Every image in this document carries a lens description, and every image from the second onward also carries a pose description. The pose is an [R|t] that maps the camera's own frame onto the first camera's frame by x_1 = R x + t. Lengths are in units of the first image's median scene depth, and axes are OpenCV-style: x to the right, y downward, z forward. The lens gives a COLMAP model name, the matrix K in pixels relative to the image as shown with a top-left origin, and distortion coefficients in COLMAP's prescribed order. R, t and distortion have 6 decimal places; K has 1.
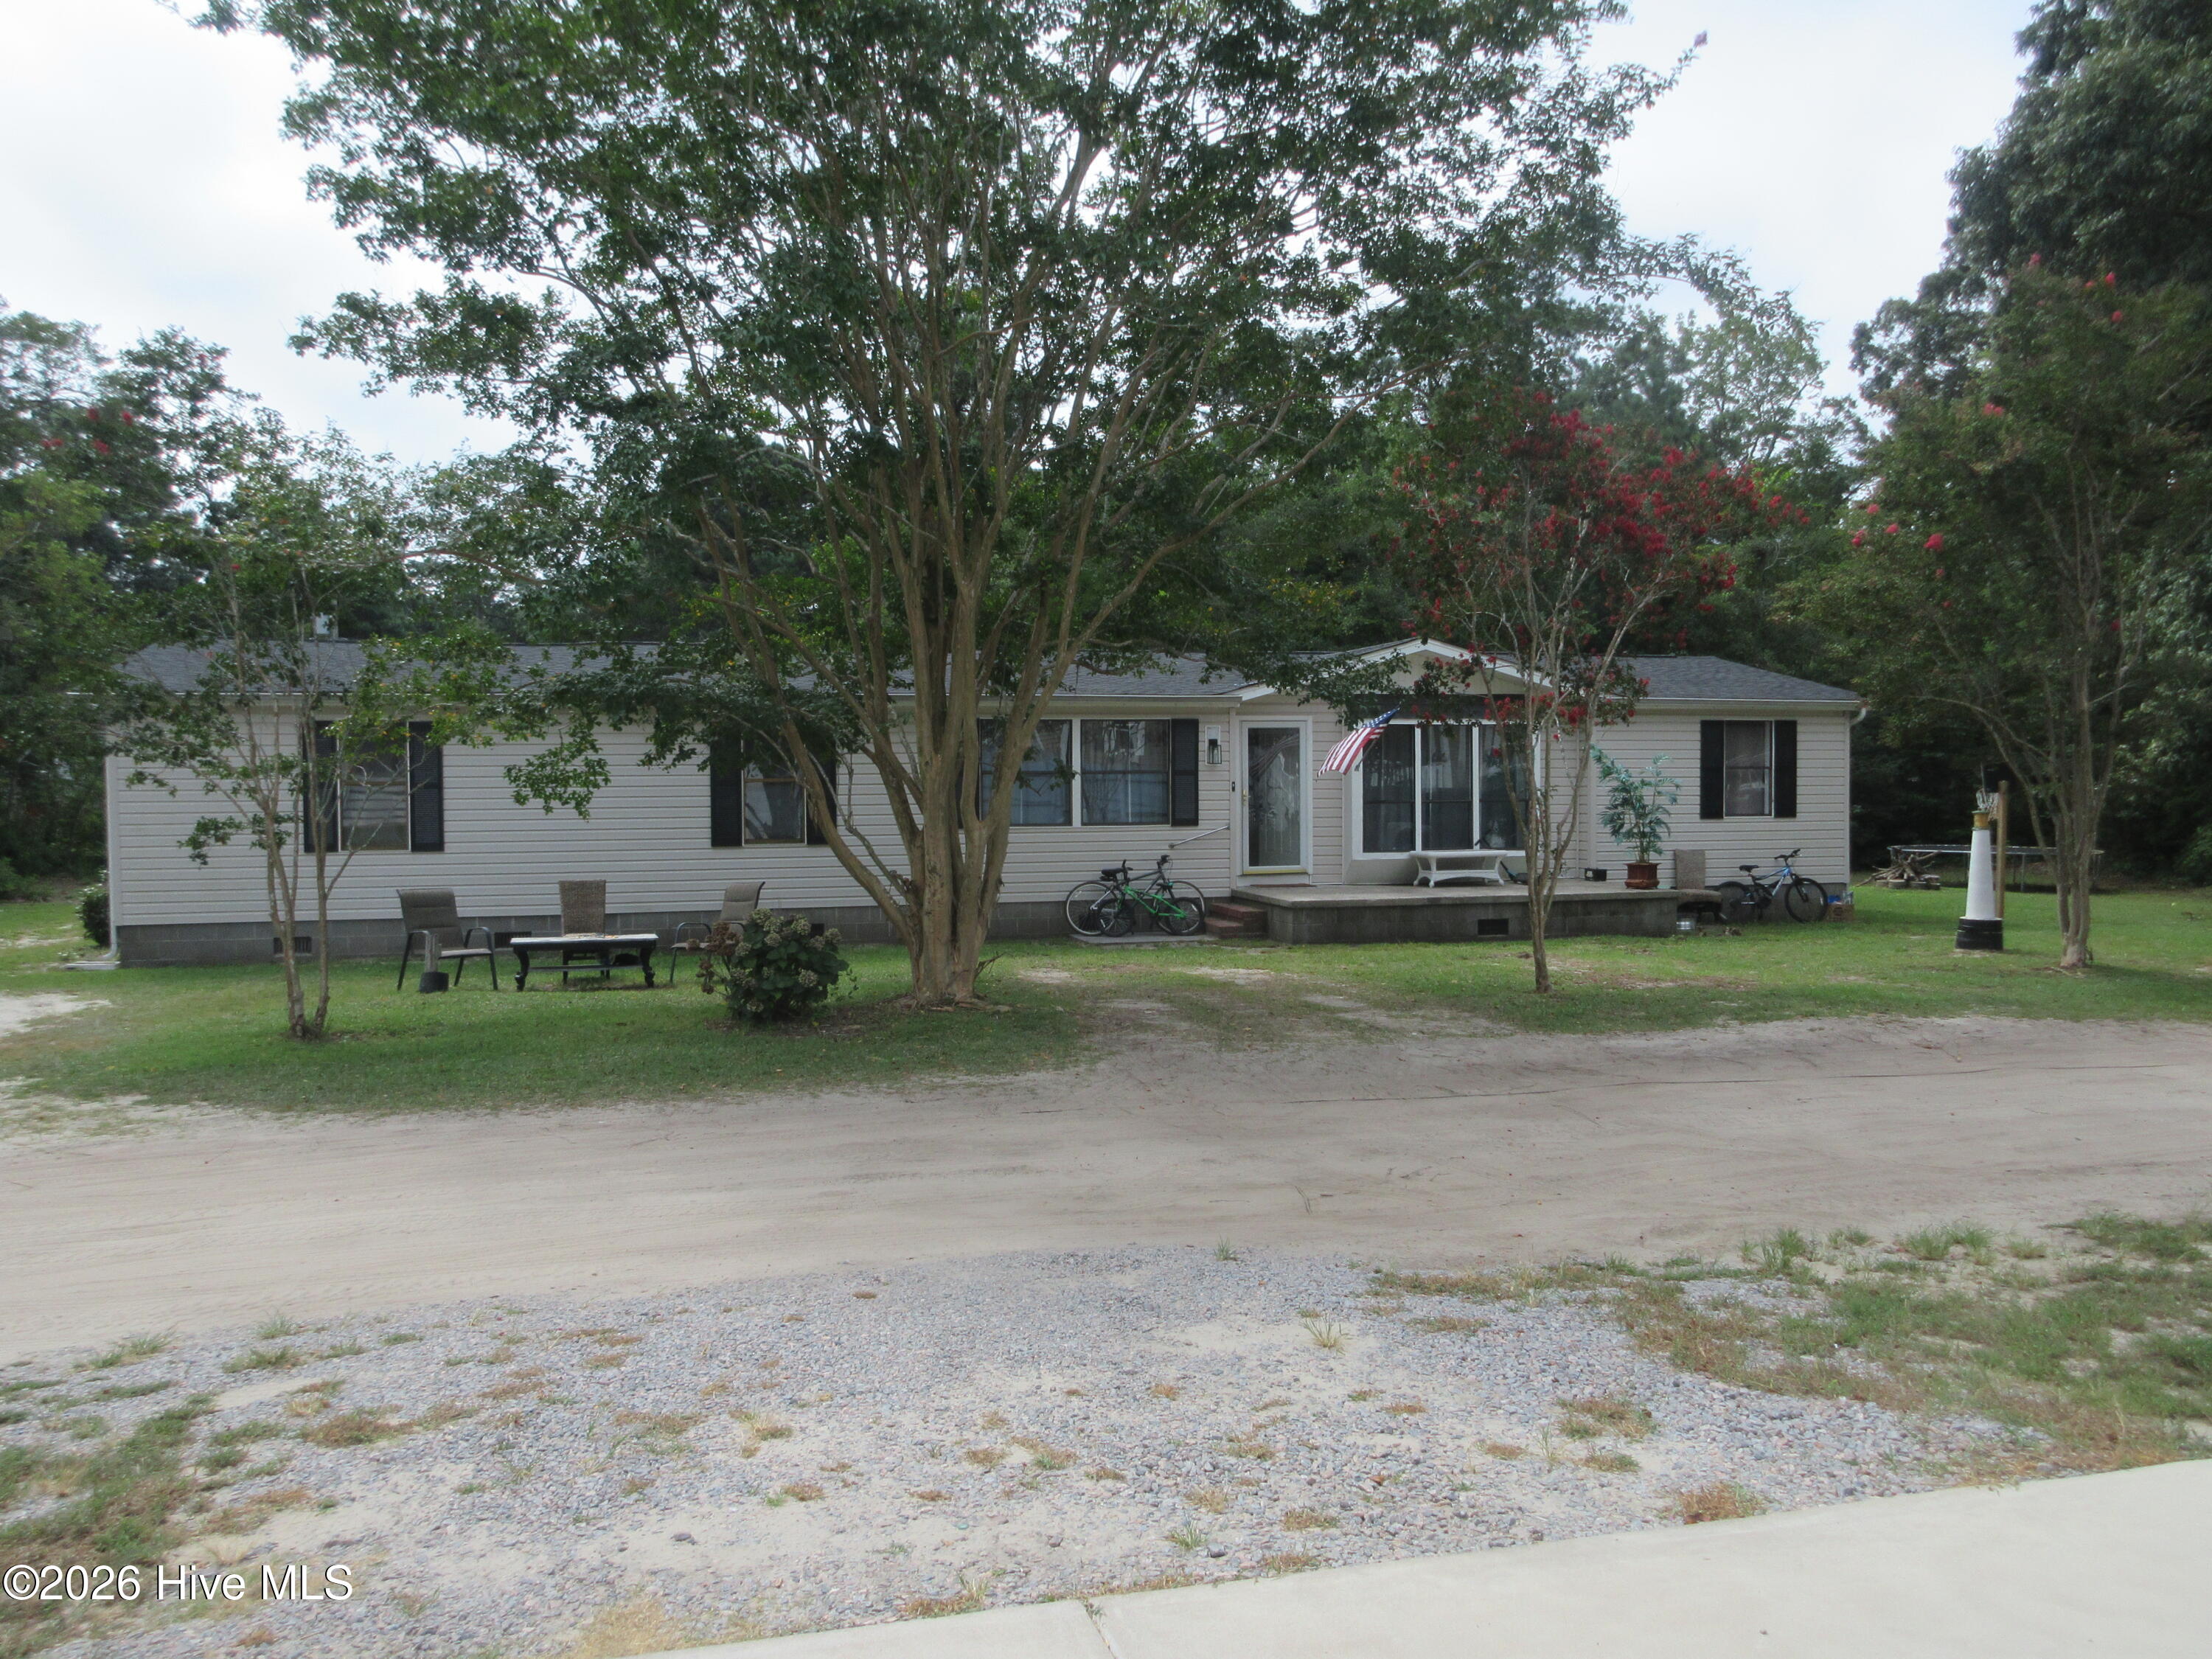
lens RADIAL K [[1785.1, 0, 1107.4], [0, 1785.1, 845.8], [0, 0, 1]] dist [-0.018488, 0.008979]
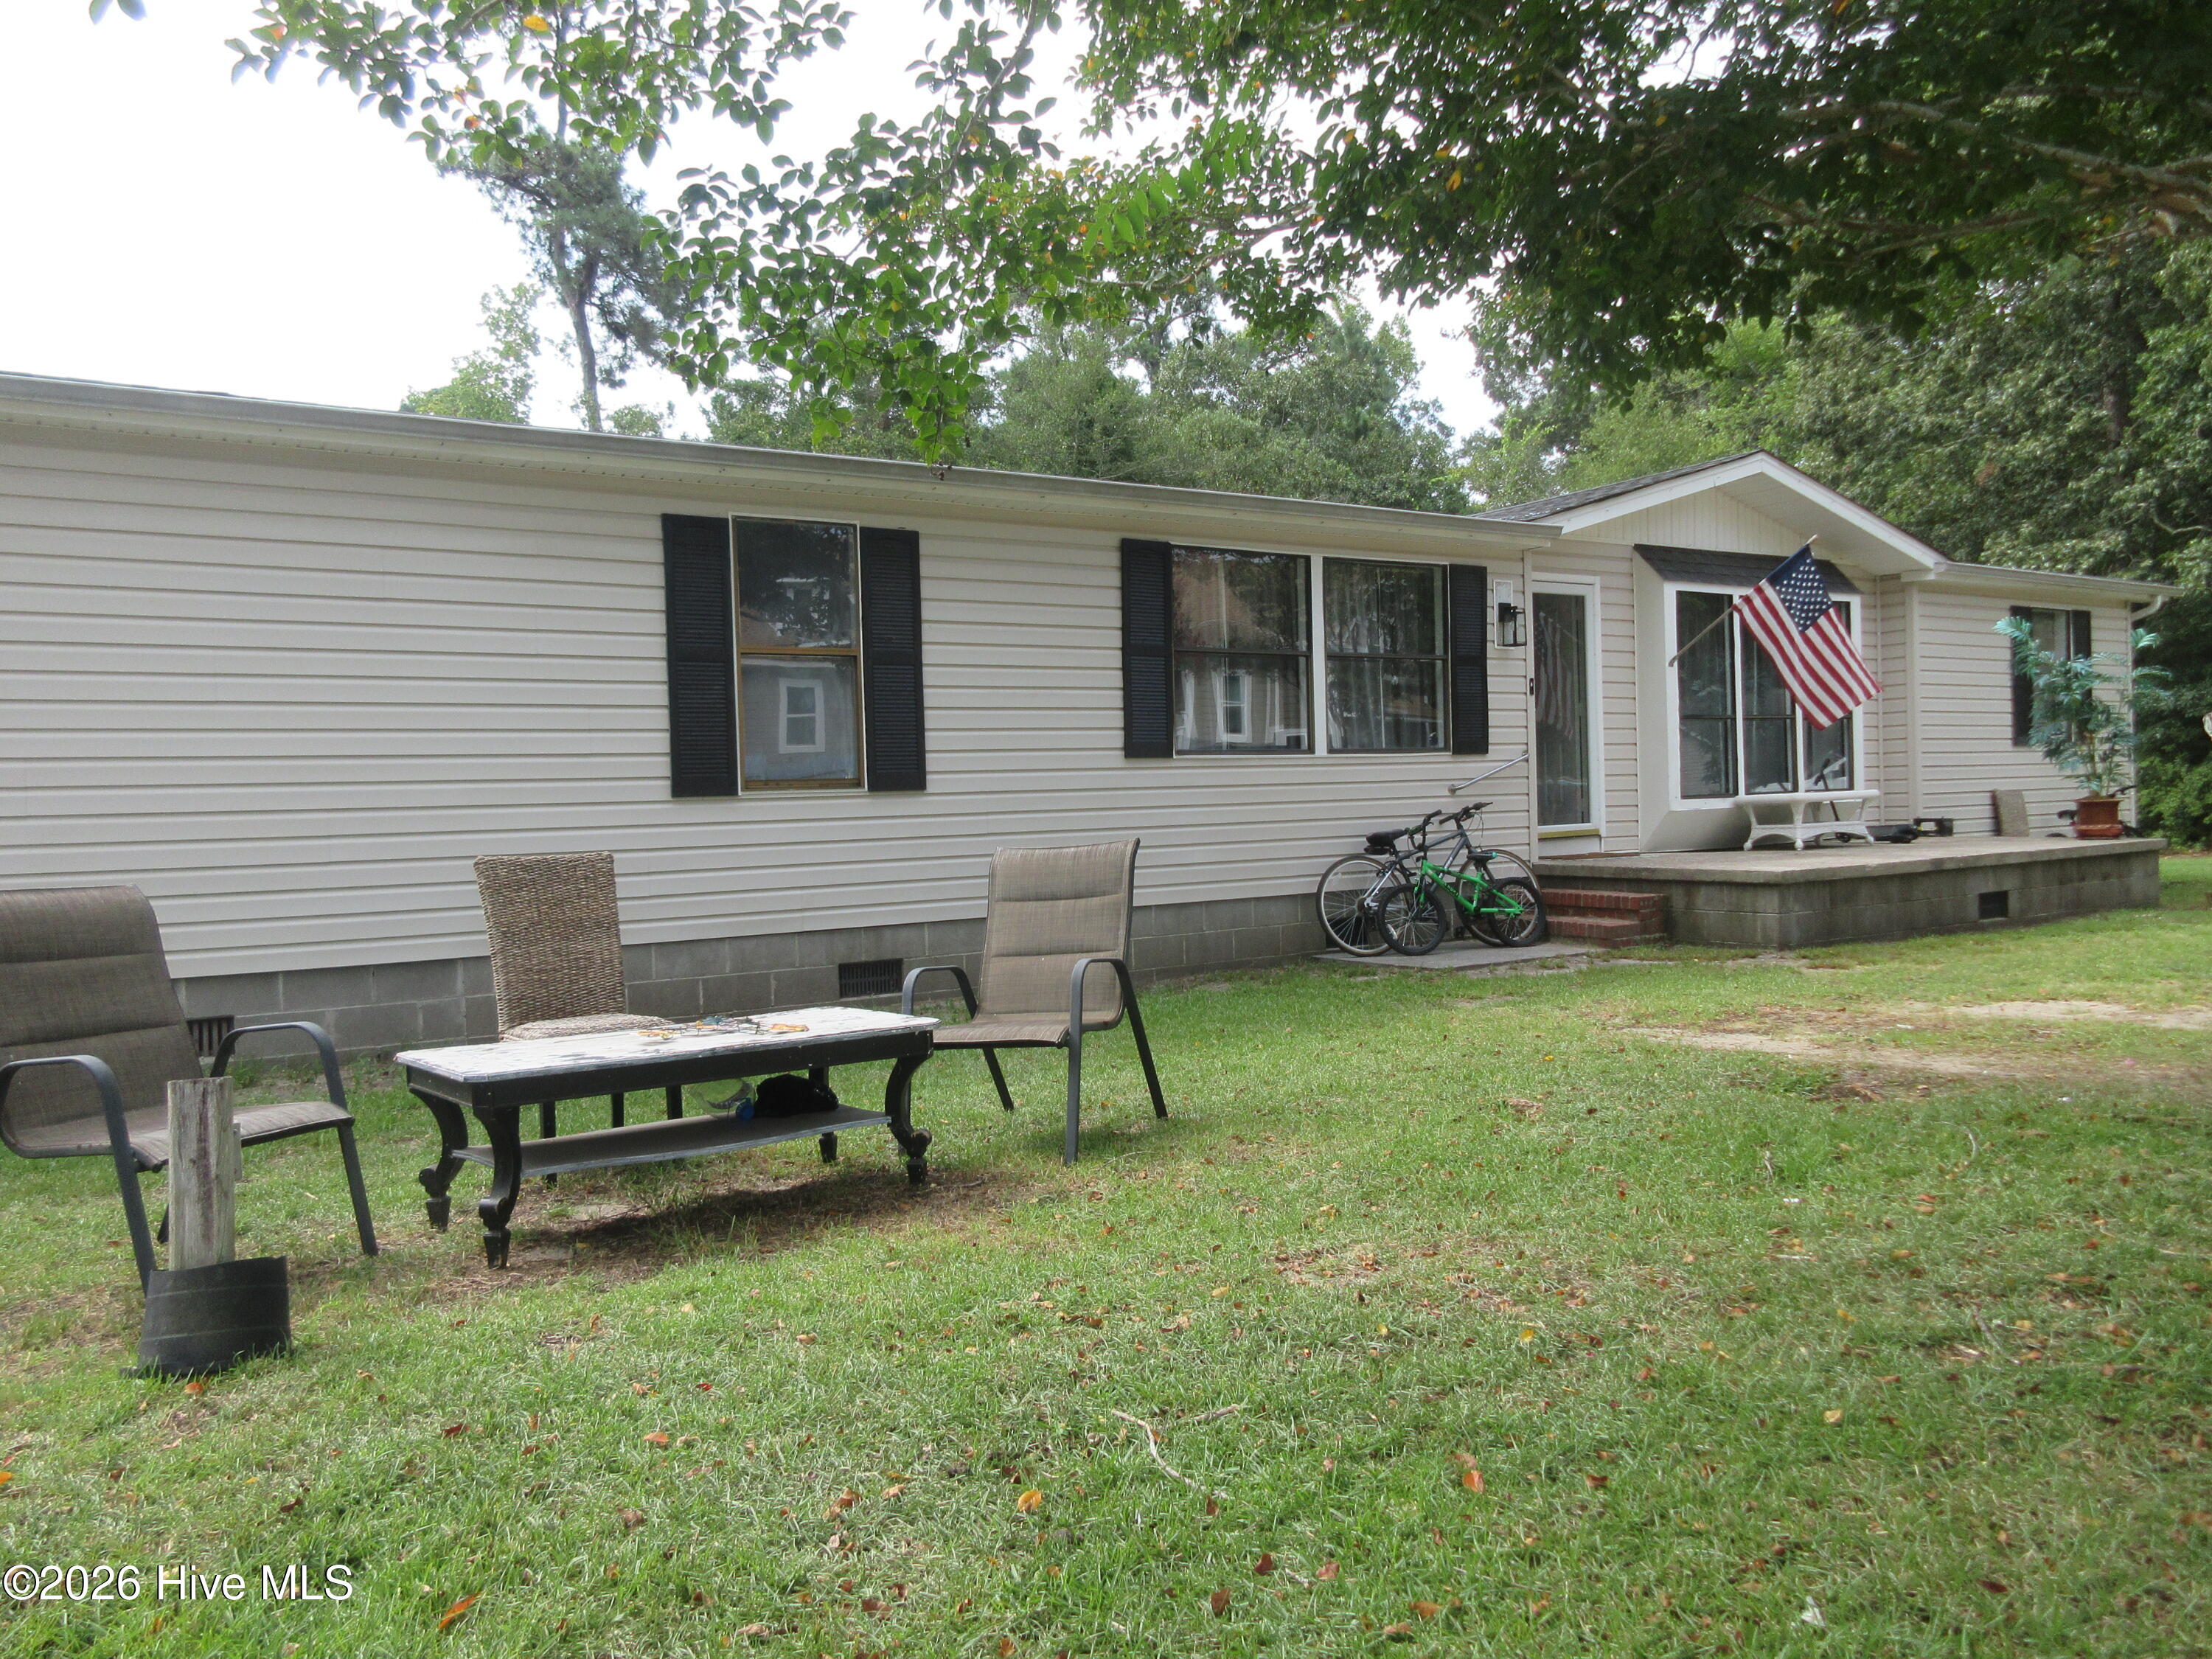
lens RADIAL K [[1651.1, 0, 1119.5], [0, 1651.1, 844.8], [0, 0, 1]] dist [0.006411, 0.001623]
pose [[0.942286, -0.031858, 0.333290, -0.287530], [0.038126, 0.999197, -0.012281, 0.023929], [-0.332631, 0.024279, 0.942744, 0.654719]]
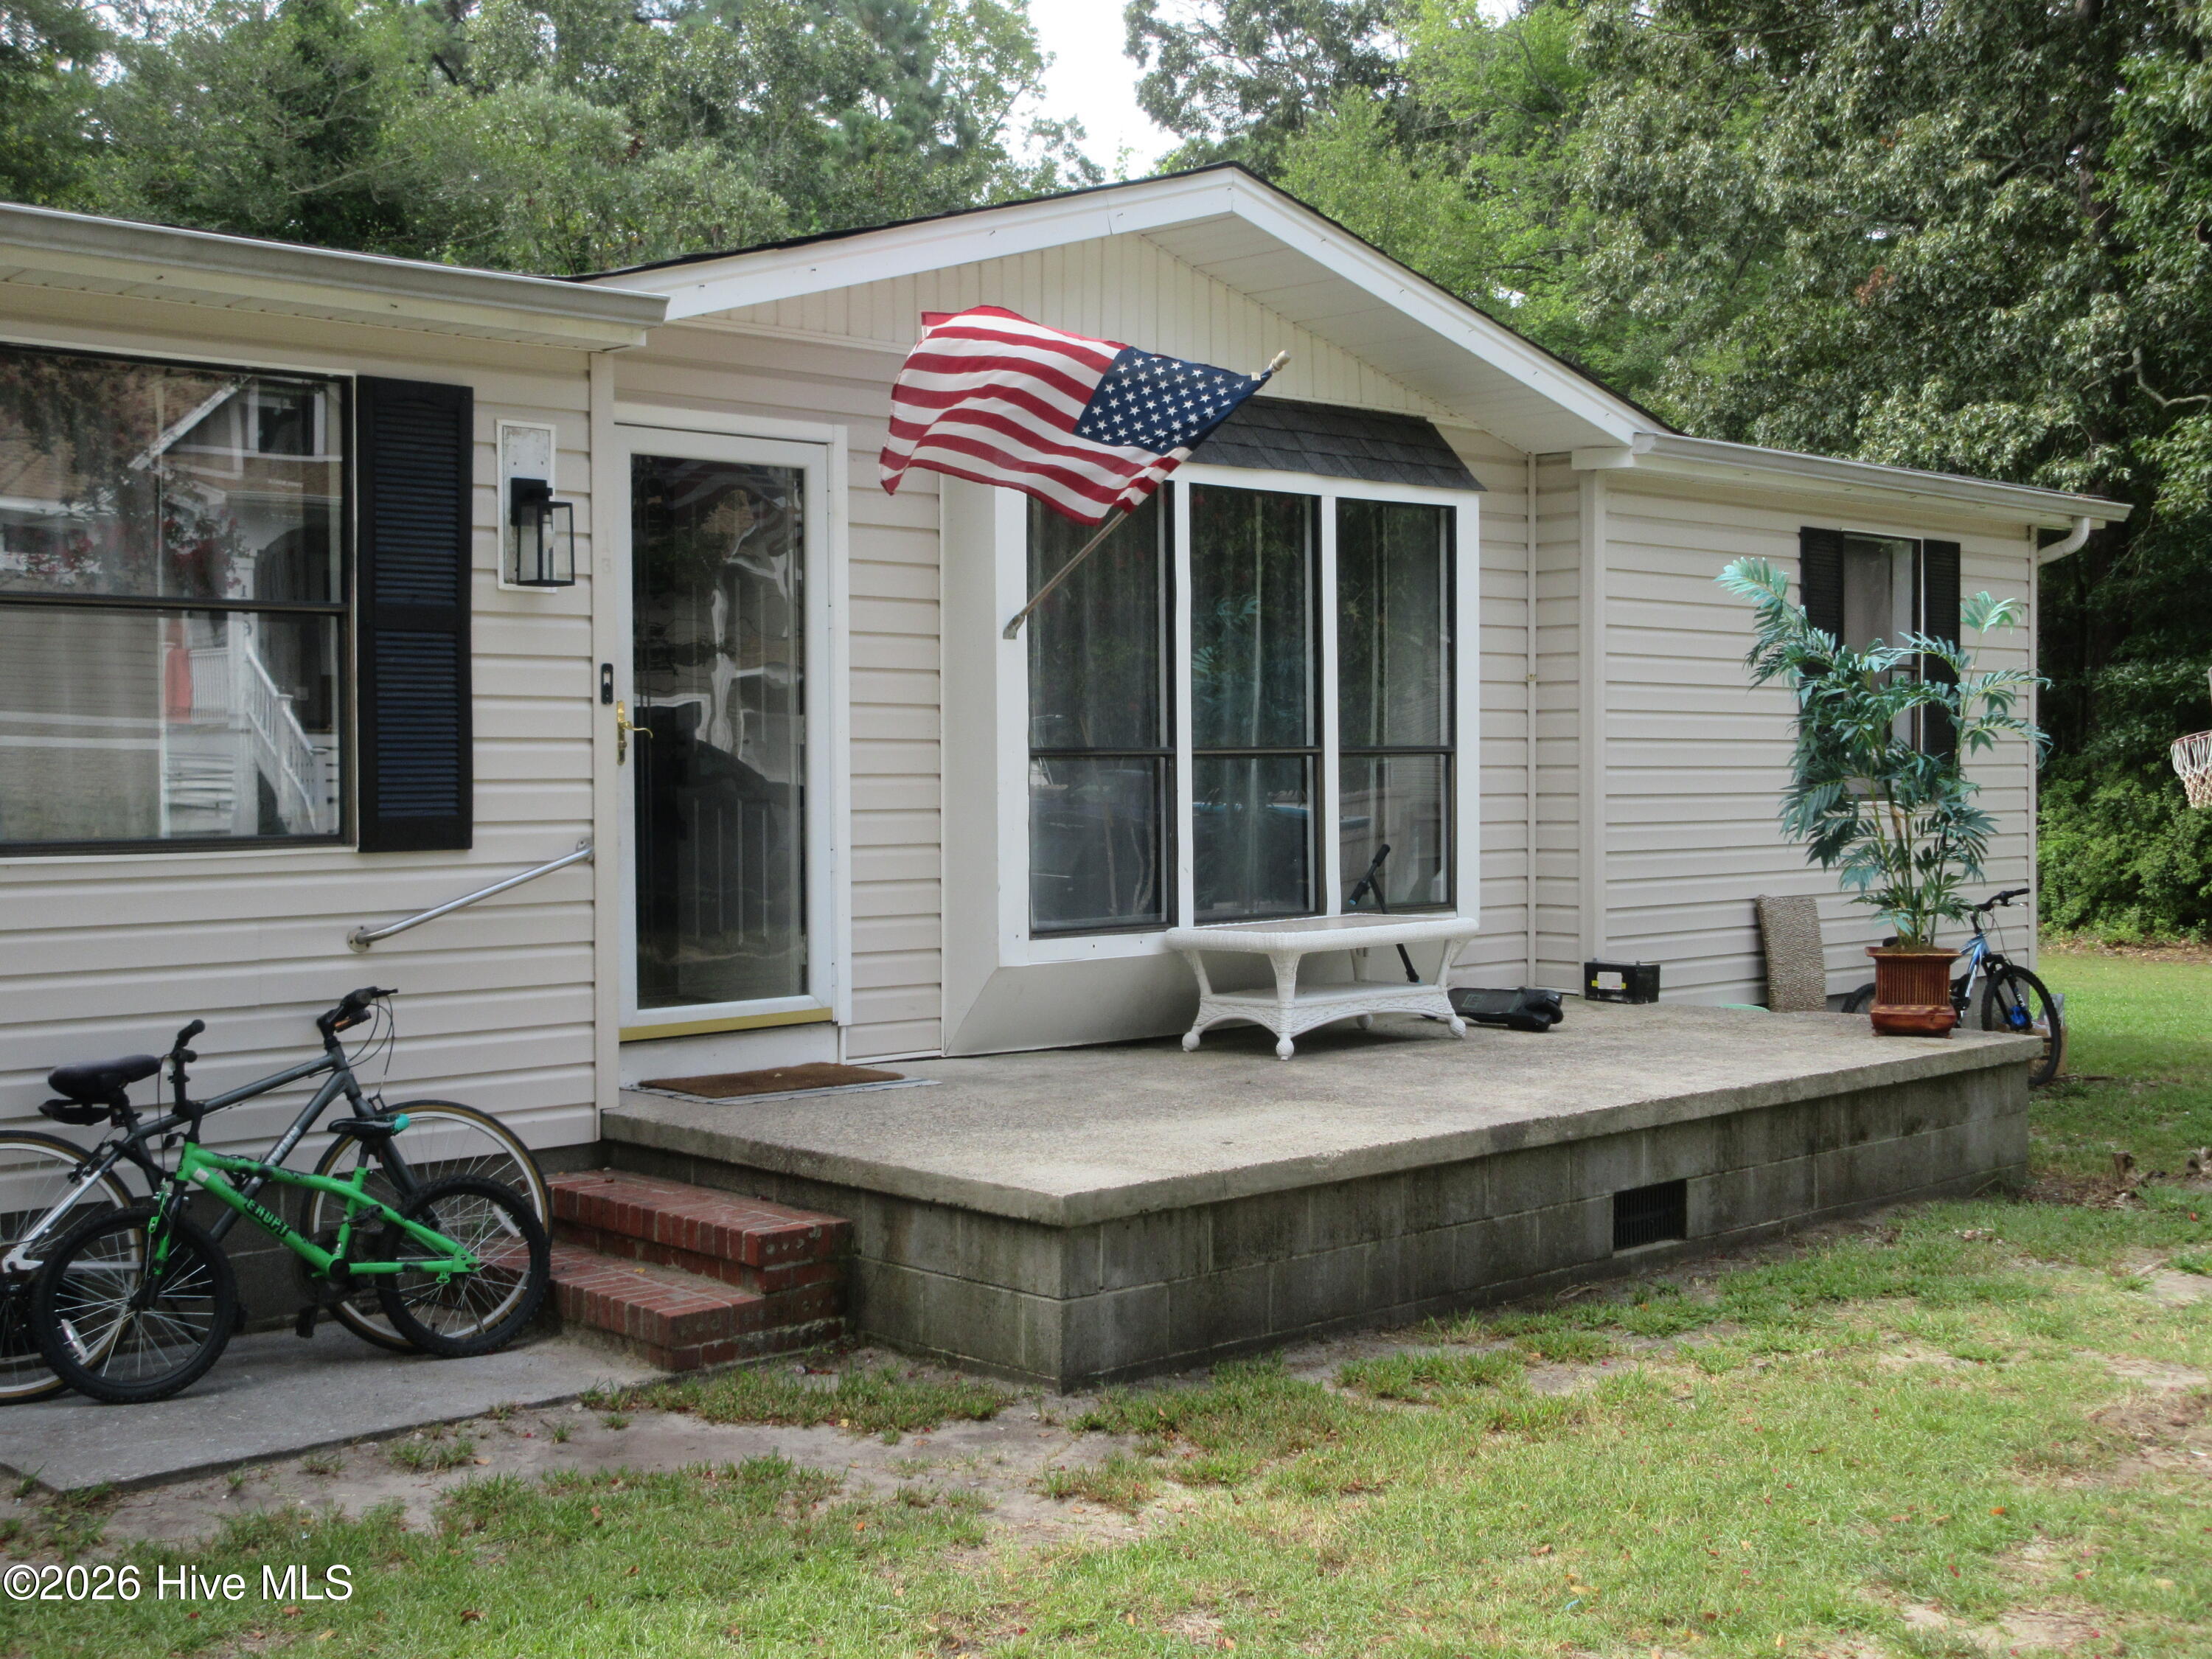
lens RADIAL K [[2646.0, 0, 1110.5], [0, 2646.0, 832.1], [0, 0, 1]] dist [-0.020334, 0.000000]
pose [[0.872501, -0.010857, 0.488492, -0.053505], [0.016912, 0.999825, -0.007985, -0.011237], [-0.488320, 0.015228, 0.872532, 0.798837]]
